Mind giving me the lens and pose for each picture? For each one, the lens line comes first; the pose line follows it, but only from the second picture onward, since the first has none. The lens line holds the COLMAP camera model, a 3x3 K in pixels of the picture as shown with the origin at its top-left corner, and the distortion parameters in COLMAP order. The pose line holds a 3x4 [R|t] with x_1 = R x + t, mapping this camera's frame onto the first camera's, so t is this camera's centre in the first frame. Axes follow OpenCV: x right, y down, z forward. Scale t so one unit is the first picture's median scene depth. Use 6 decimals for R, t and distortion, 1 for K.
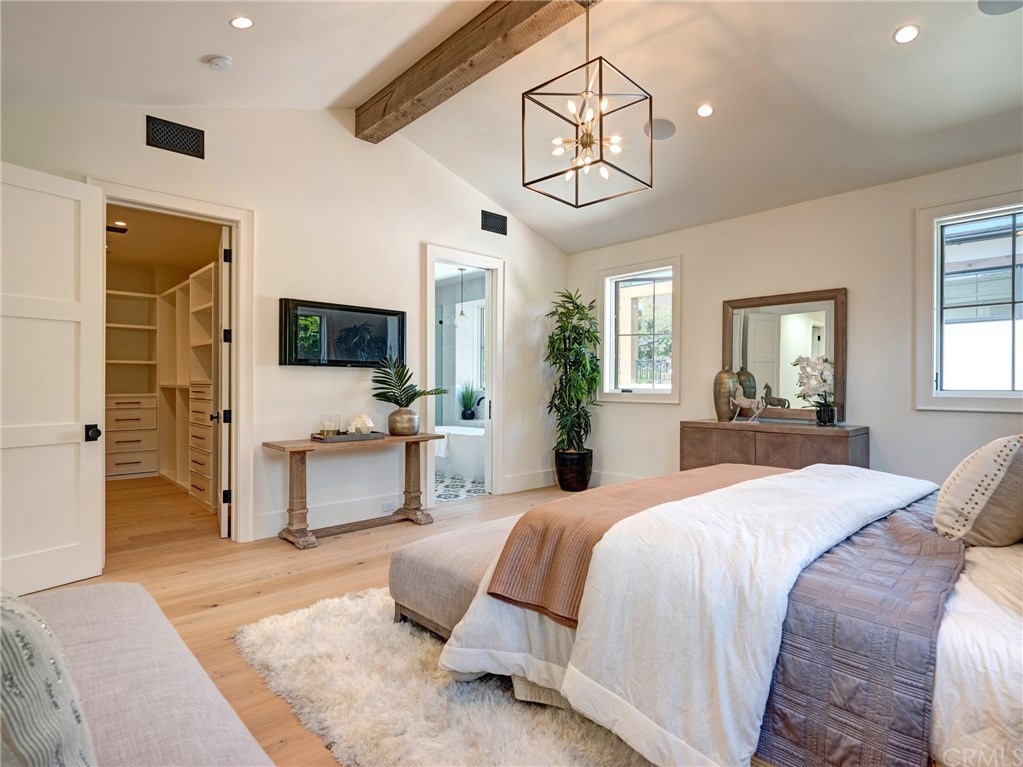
lens RADIAL K [[552.9, 0, 512.0], [0, 552.9, 387.8], [0, 0, 1]] dist [-0.002490, -0.002622]
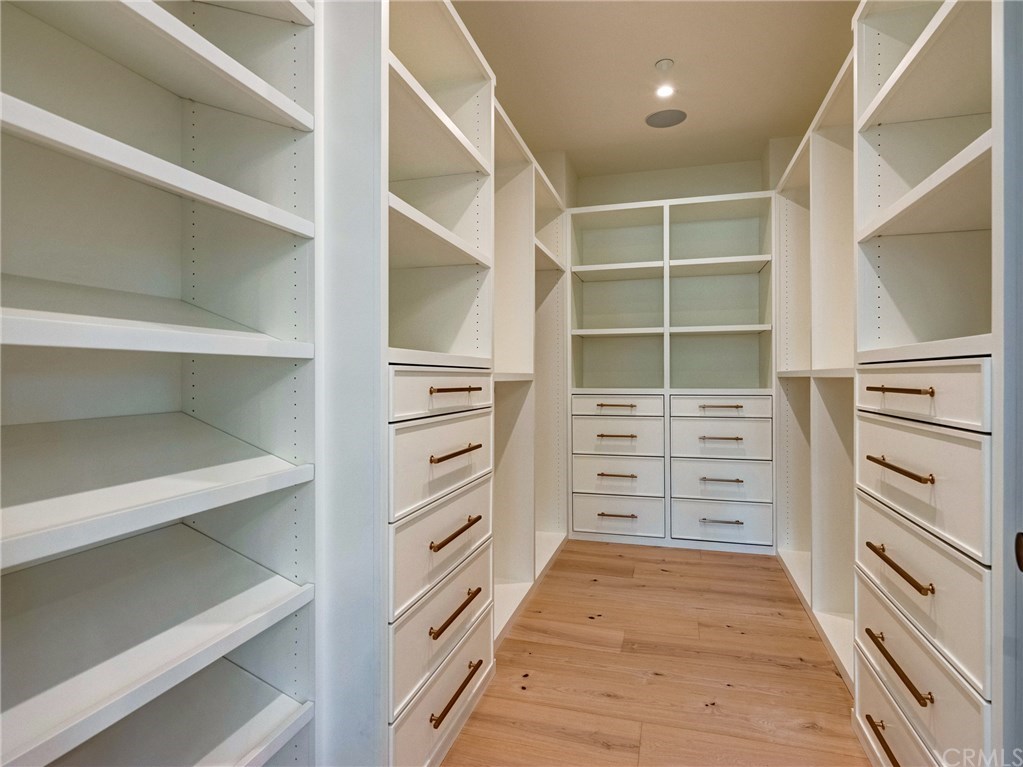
lens RADIAL K [[552.9, 0, 509.3], [0, 552.9, 379.0], [0, 0, 1]] dist [-0.002490, -0.002622]
pose [[0.504218, 0.000602, -0.863576, -0.334094], [-0.000940, 1.000000, 0.000148, 0.001703], [0.863576, 0.000737, 0.504218, 0.546337]]
